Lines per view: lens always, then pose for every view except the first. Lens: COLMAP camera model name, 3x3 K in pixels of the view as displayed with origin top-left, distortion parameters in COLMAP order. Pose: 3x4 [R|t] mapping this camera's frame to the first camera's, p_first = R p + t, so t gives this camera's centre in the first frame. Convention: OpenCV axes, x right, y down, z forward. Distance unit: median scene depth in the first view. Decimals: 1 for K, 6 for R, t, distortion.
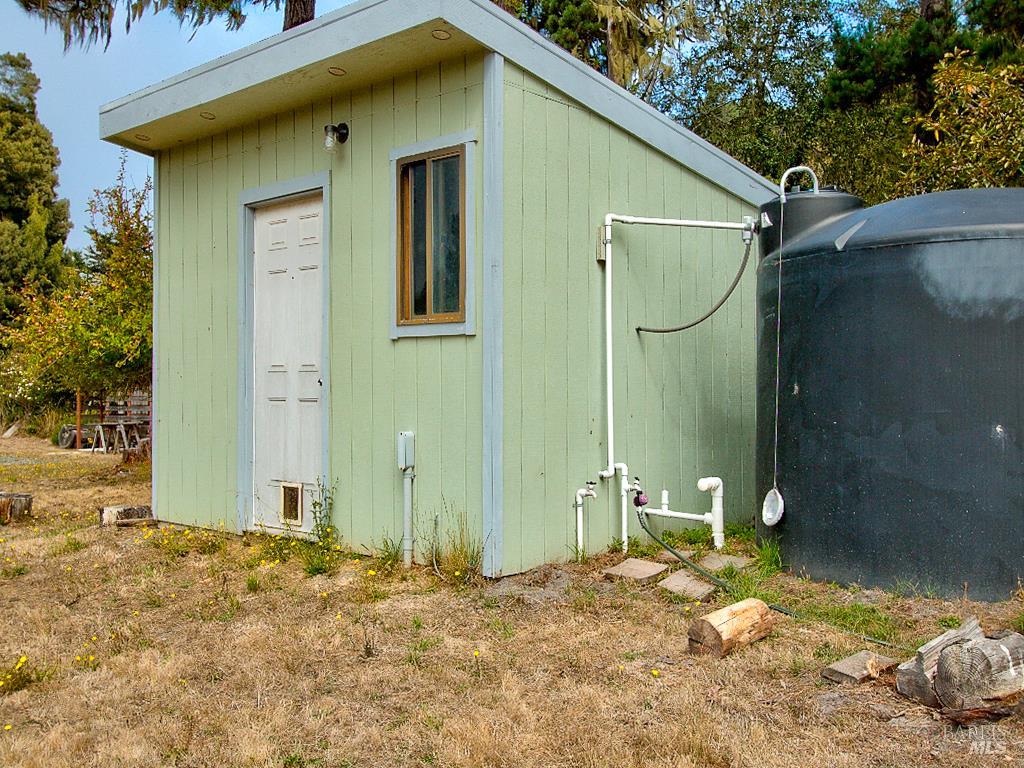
lens RADIAL K [[1018.3, 0, 508.3], [0, 1018.3, 401.9], [0, 0, 1]] dist [0.002657, 0.004846]
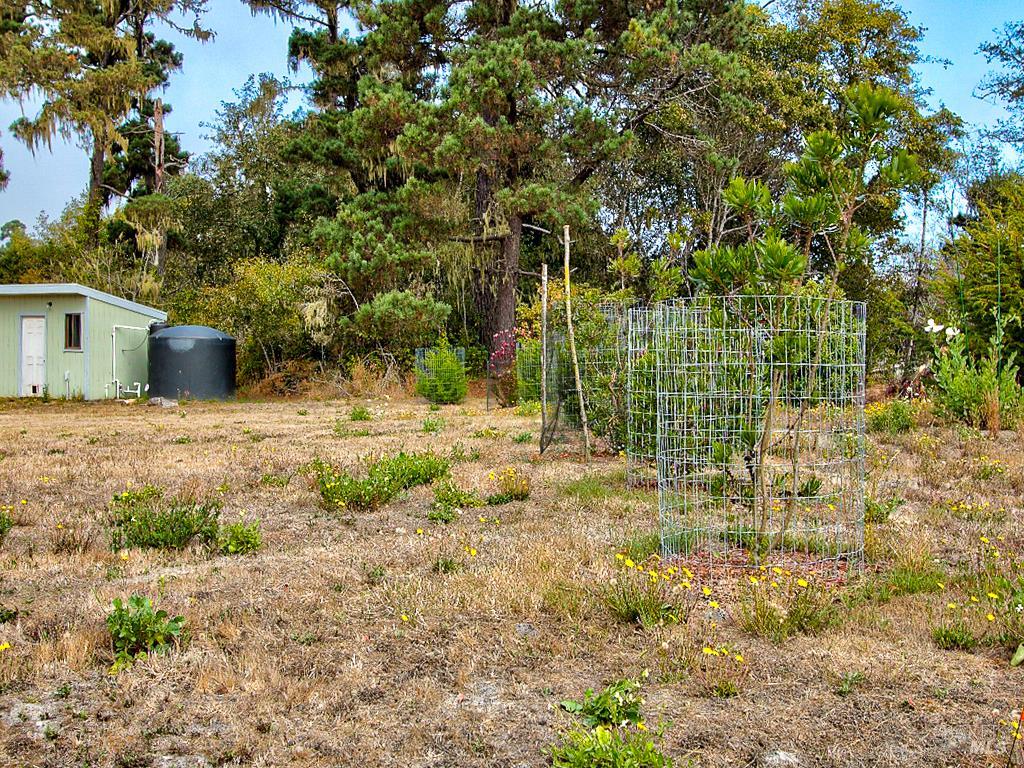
lens RADIAL K [[1018.3, 0, 508.3], [0, 1018.3, 401.9], [0, 0, 1]] dist [0.002657, 0.004846]
pose [[0.931543, 0.004357, 0.363605, 0.070477], [-0.014298, 0.999594, 0.024652, 0.018883], [-0.363350, -0.028163, 0.931227, -3.303070]]
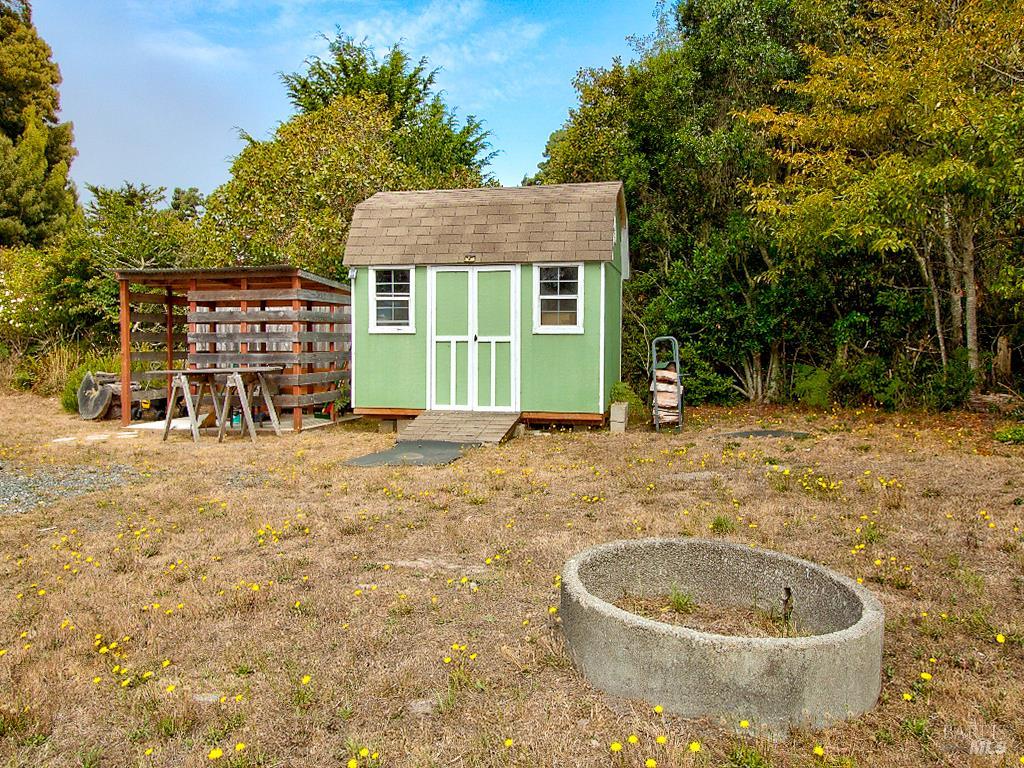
lens RADIAL K [[805.2, 0, 529.7], [0, 805.2, 383.6], [0, 0, 1]] dist [0.002883, -0.003908]
pose [[0.993817, -0.001442, 0.111026, -1.293812], [-0.002638, 0.999327, 0.036588, 0.062736], [-0.111004, -0.036654, 0.993144, 2.847149]]
